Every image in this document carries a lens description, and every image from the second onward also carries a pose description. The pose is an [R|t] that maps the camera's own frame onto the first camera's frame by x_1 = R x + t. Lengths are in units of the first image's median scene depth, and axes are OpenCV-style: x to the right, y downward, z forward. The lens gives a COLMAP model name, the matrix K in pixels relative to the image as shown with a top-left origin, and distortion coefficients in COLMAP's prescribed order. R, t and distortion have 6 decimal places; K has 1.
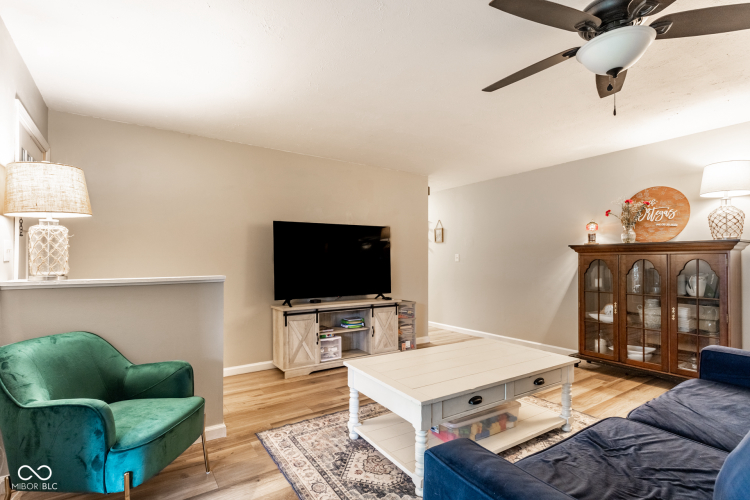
lens RADIAL K [[363.2, 0, 373.8], [0, 363.2, 251.3], [0, 0, 1]] dist [0.001747, 0.000240]
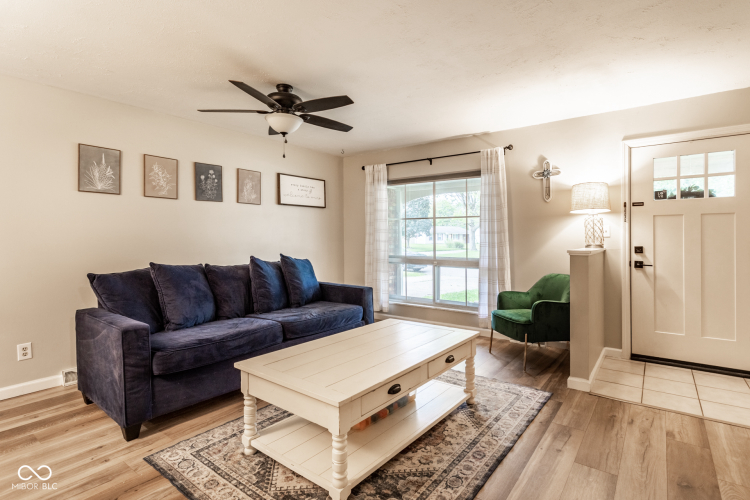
lens RADIAL K [[374.1, 0, 375.7], [0, 374.1, 236.9], [0, 0, 1]] dist [0.000610, 0.000264]
pose [[-0.945781, 0.003603, -0.324785, 0.361862], [0.011731, 0.999665, -0.023072, 0.030823], [0.324593, -0.025631, -0.945507, 1.255488]]
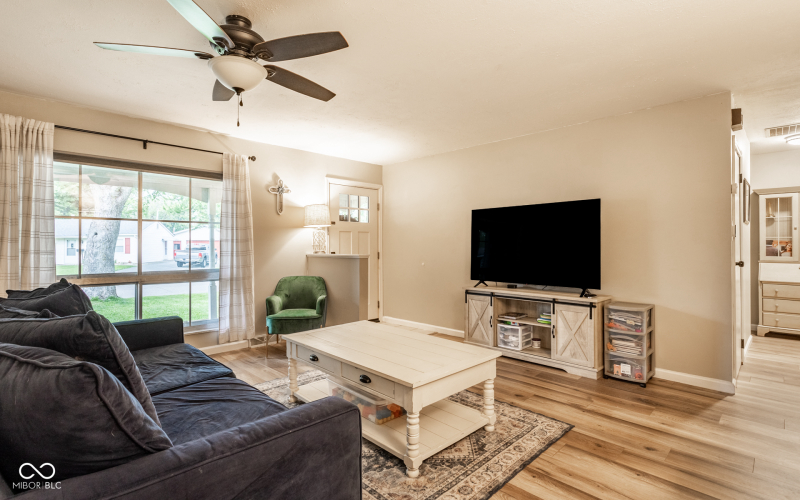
lens RADIAL K [[386.7, 0, 412.7], [0, 386.7, 242.8], [0, 0, 1]] dist [-0.000407, -0.000031]
pose [[0.208931, -0.006418, -0.977909, 0.873494], [0.025516, 0.999674, -0.001110, 0.015553], [0.977597, -0.024720, 0.209027, 0.571478]]
